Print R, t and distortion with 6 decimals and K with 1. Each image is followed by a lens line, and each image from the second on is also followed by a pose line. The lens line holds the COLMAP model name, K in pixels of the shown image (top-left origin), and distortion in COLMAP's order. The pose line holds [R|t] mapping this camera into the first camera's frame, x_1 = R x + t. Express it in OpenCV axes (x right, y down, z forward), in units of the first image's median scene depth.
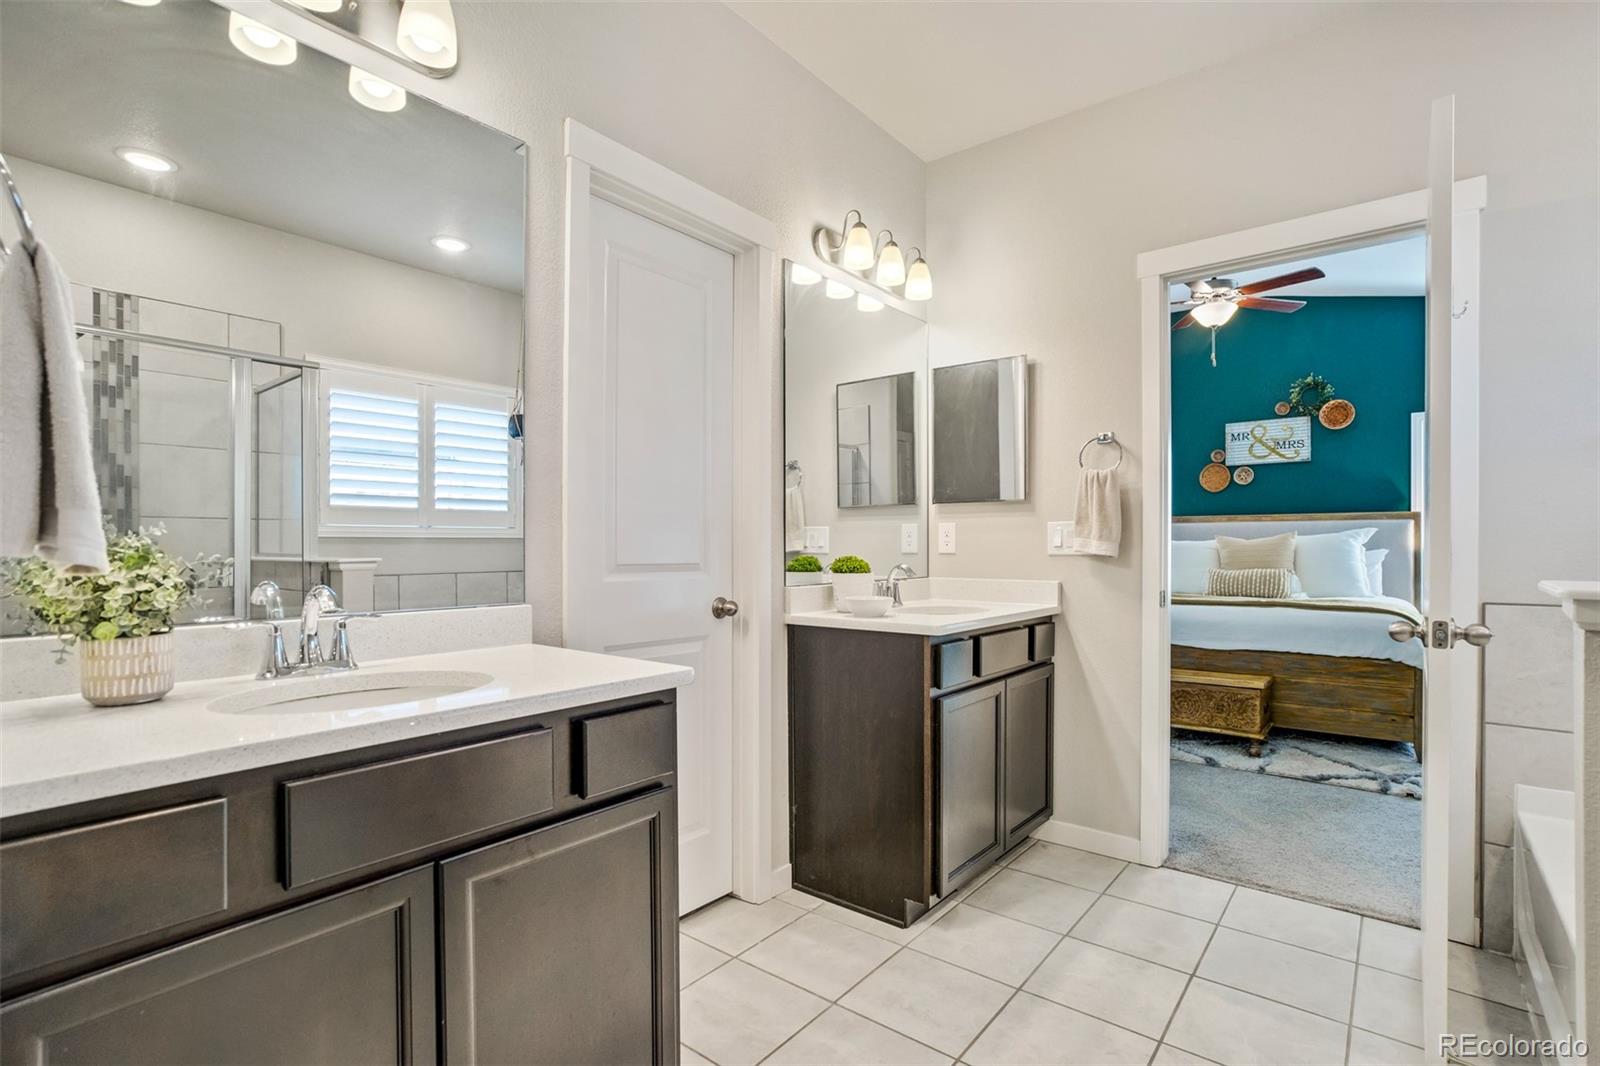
lens RADIAL K [[757.2, 0, 800.0], [0, 757.2, 551.5], [0, 0, 1]] dist [-0.033153, 0.014979]
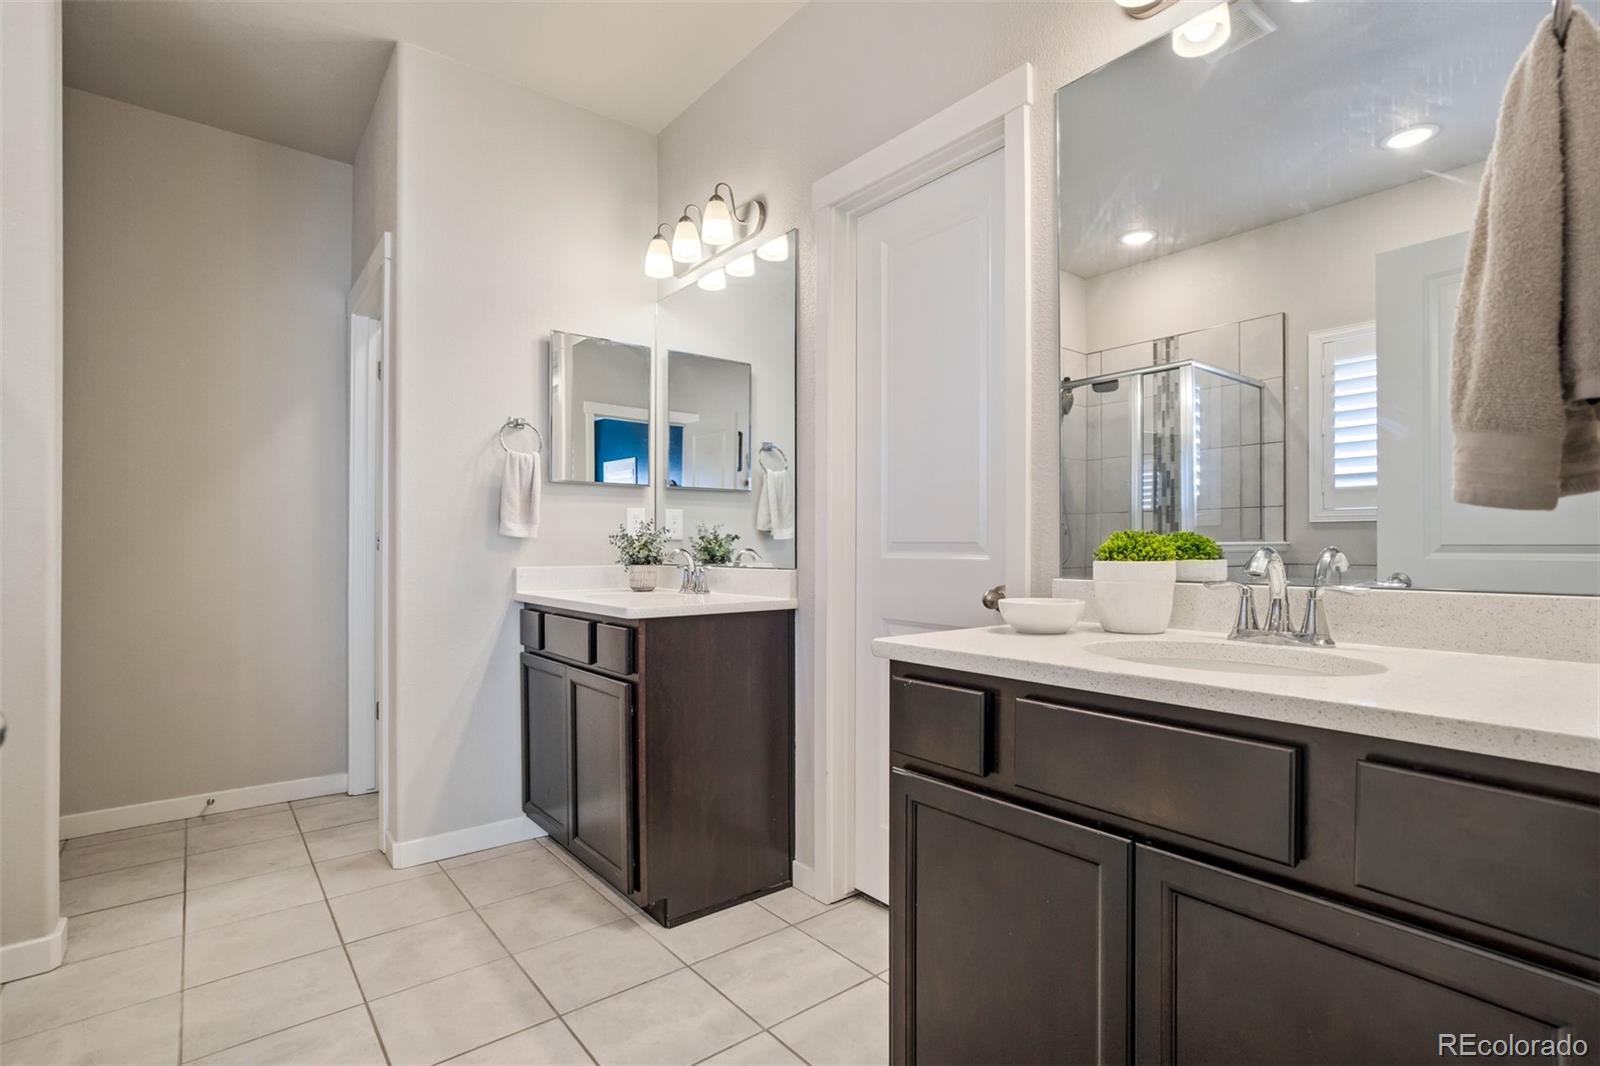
lens RADIAL K [[762.9, 0, 804.7], [0, 762.9, 540.2], [0, 0, 1]] dist [-0.034640, 0.023001]
pose [[-0.213945, -0.007910, -0.976814, 0.494773], [-0.003709, 0.999967, -0.007285, 0.014556], [0.976839, 0.002065, -0.213967, 0.669204]]
